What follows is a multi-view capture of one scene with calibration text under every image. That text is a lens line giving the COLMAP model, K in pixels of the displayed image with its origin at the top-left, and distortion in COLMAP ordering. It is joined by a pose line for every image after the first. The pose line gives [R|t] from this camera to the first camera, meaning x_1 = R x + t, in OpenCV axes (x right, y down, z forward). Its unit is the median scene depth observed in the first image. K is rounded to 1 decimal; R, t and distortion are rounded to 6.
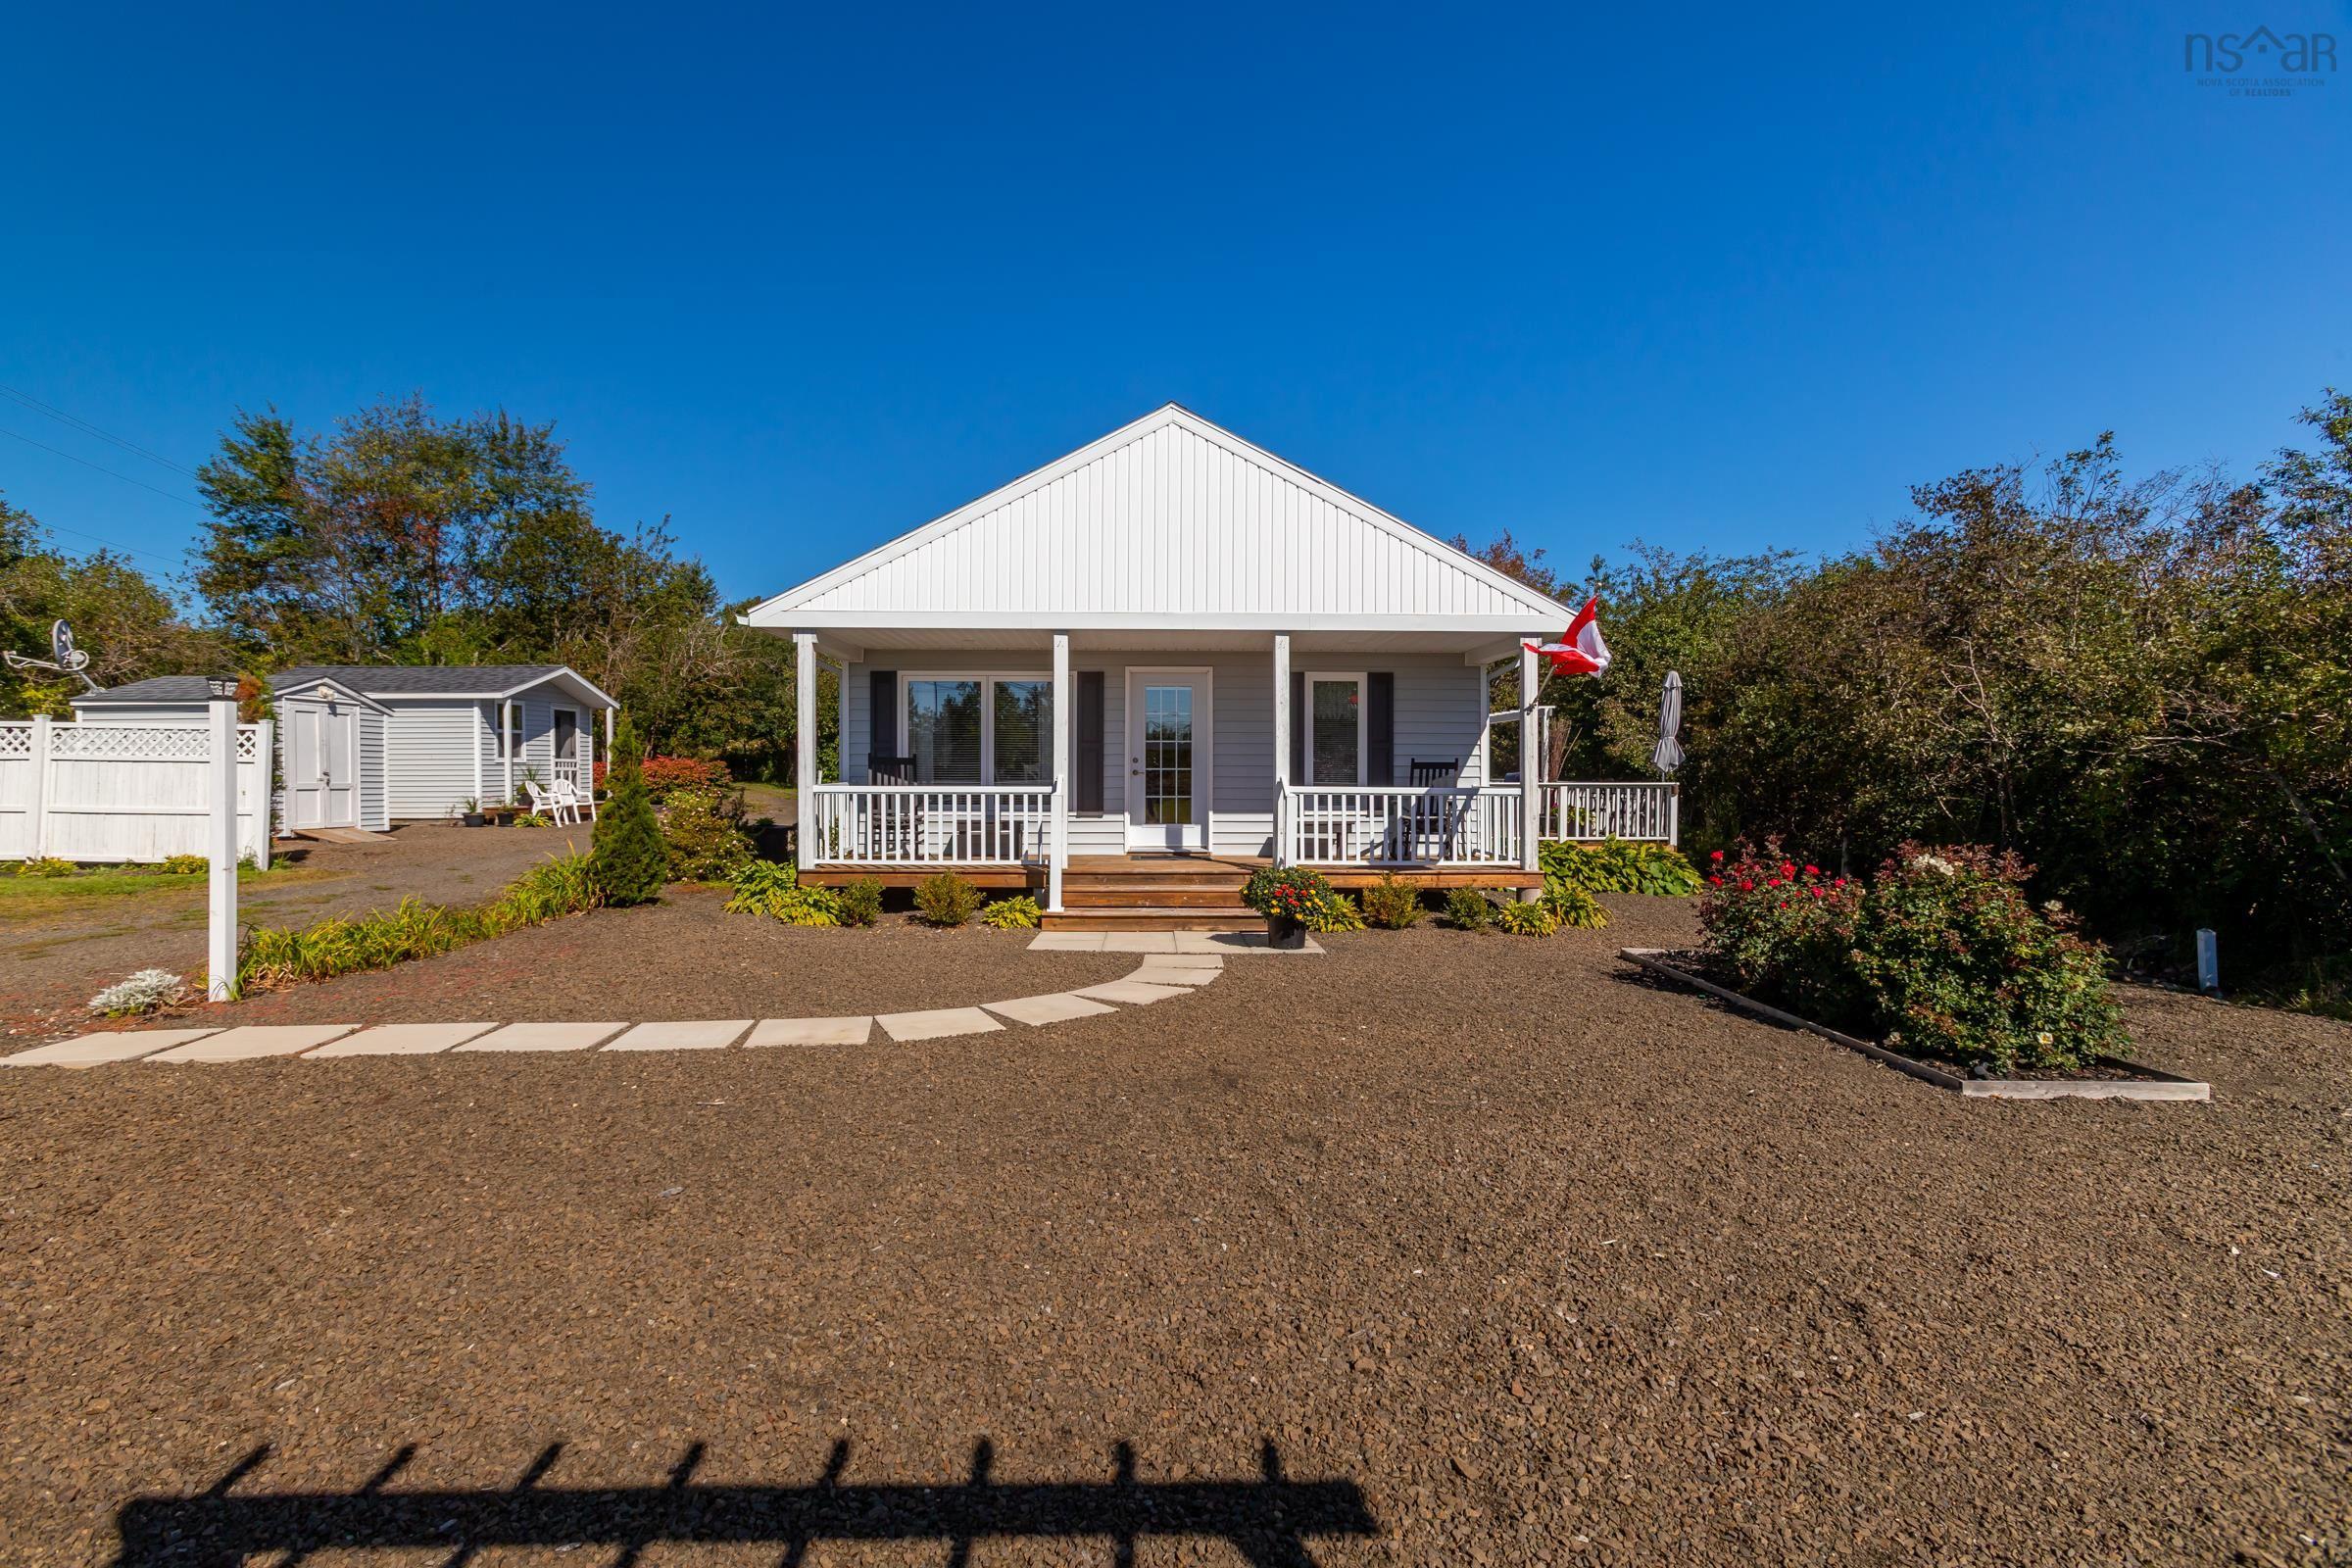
lens RADIAL K [[1068.4, 0, 1179.1], [0, 1068.4, 775.6], [0, 0, 1]] dist [-0.000515, 0.000505]
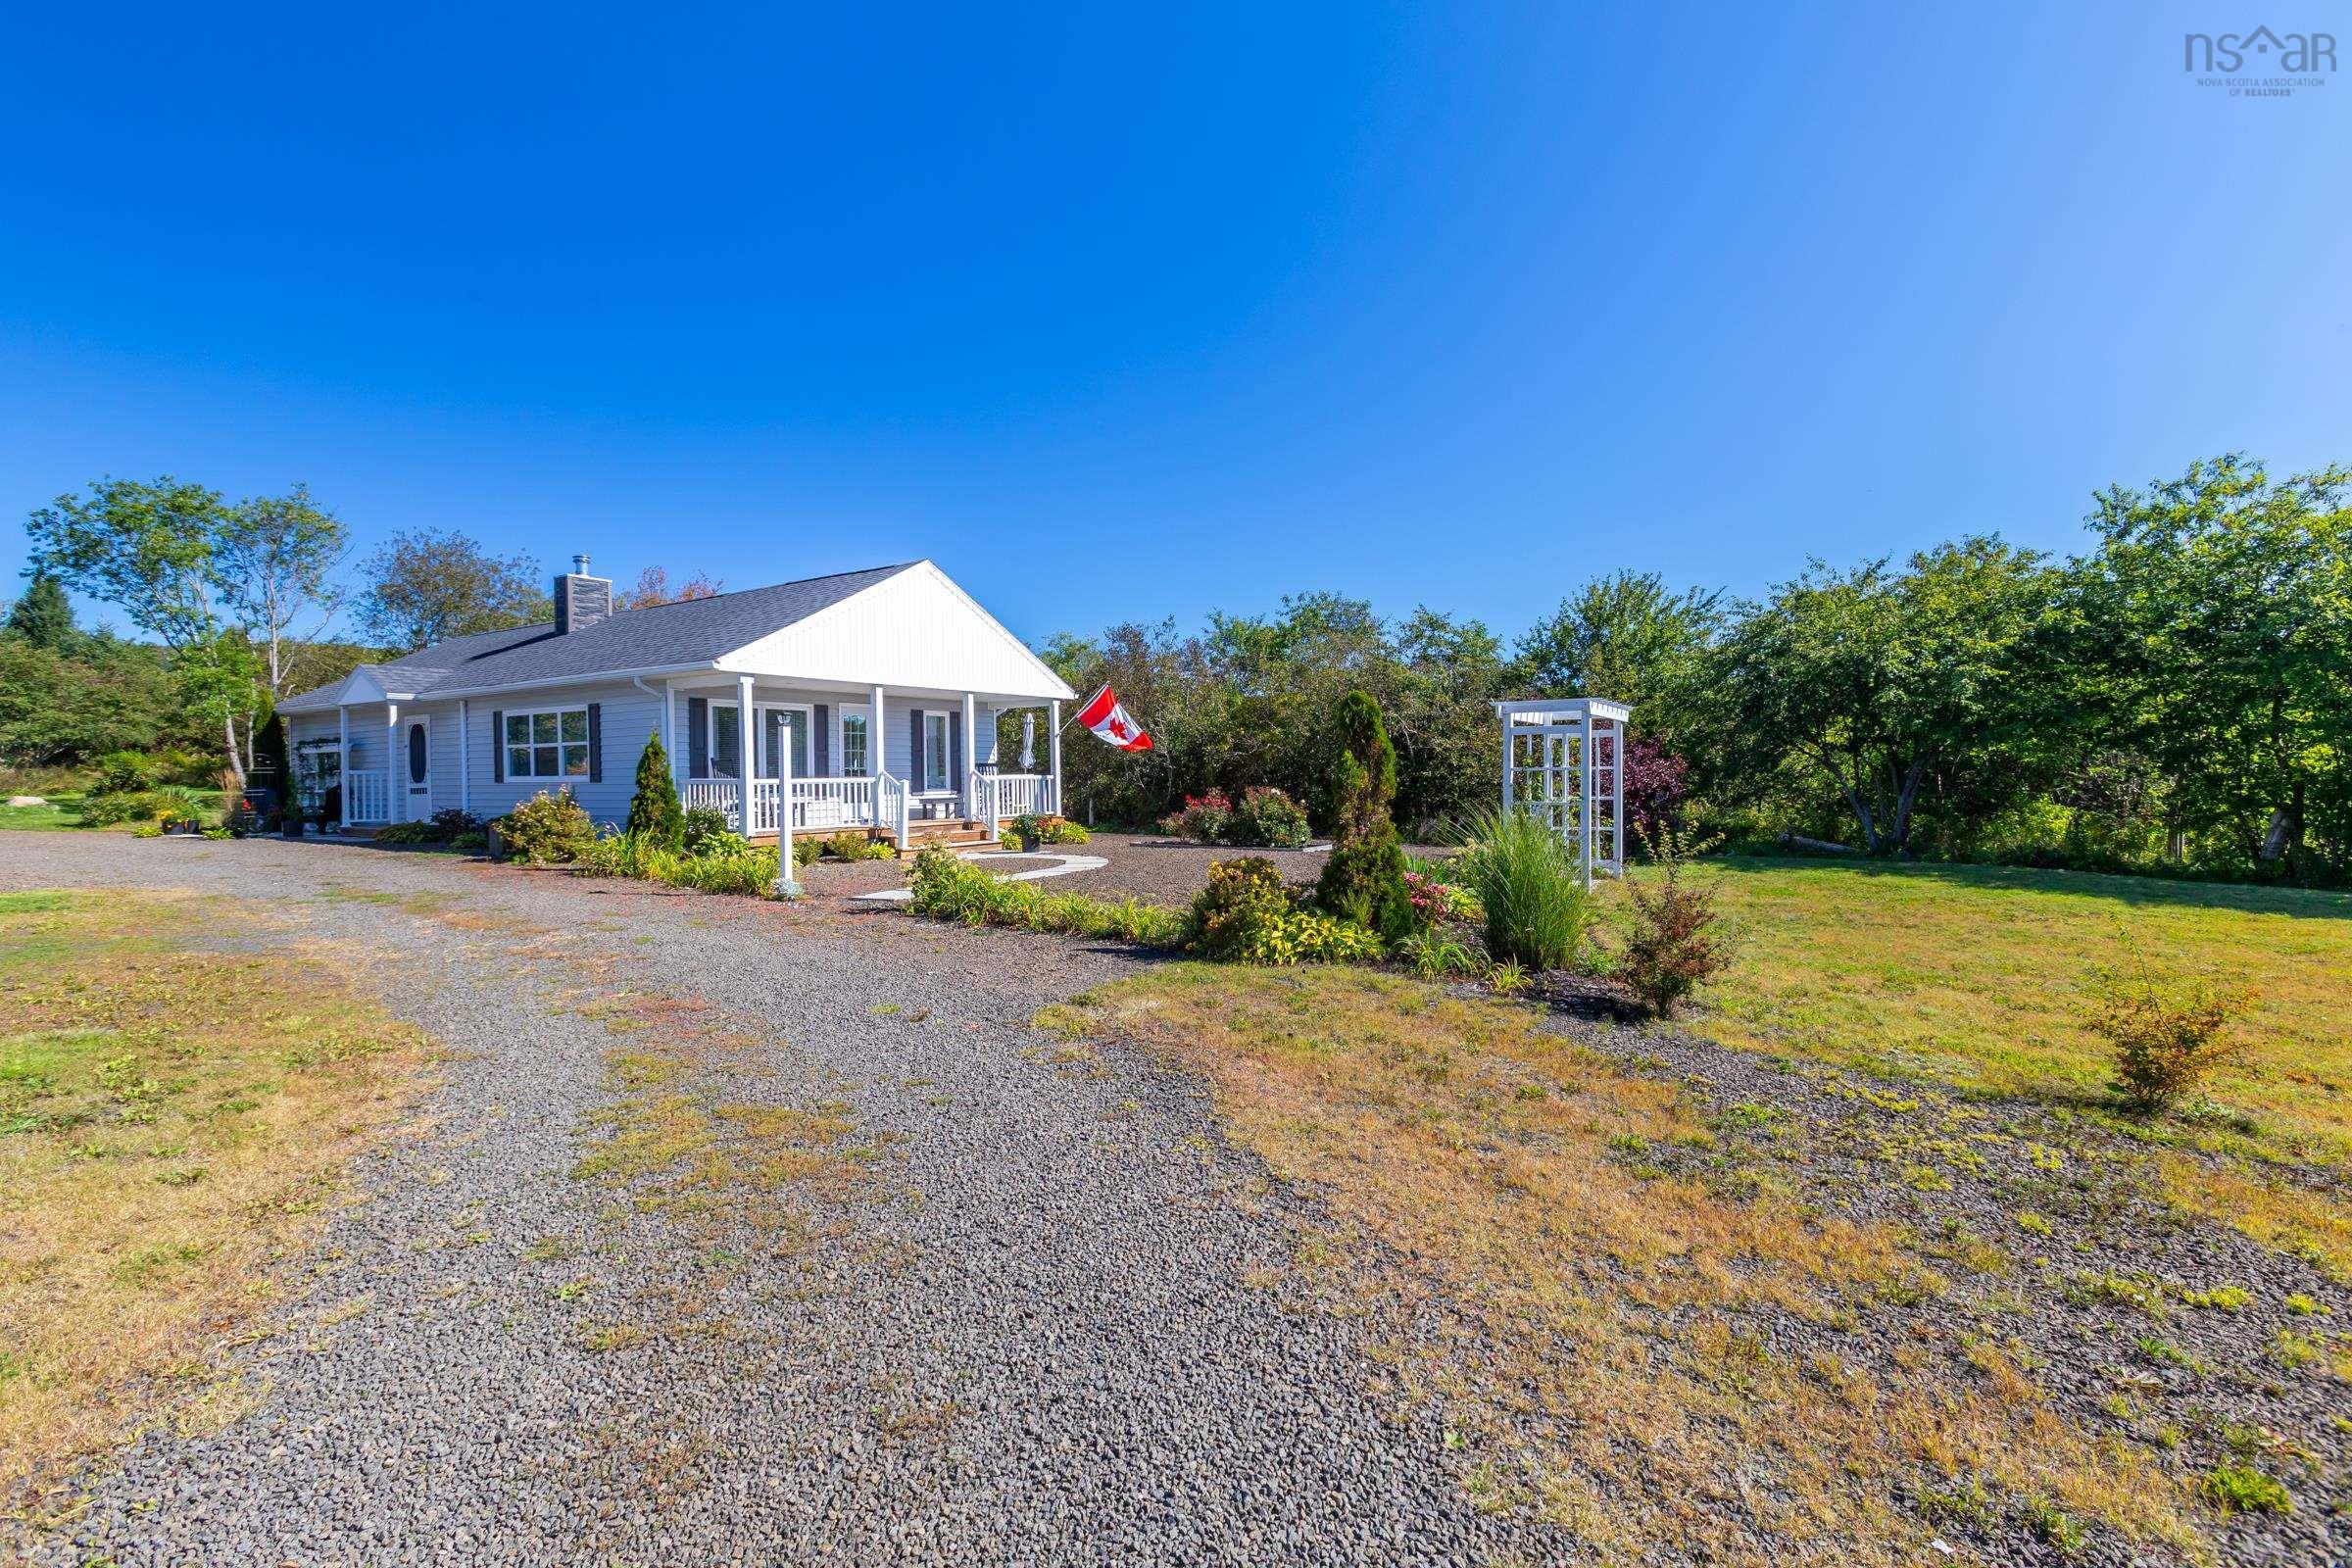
lens RADIAL K [[1068.4, 0, 1179.1], [0, 1068.4, 775.6], [0, 0, 1]] dist [-0.000515, 0.000505]
pose [[0.524365, -0.019811, 0.851263, -1.140691], [0.017194, 0.999772, 0.012676, -0.005904], [-0.851320, 0.007989, 0.524586, -0.234784]]
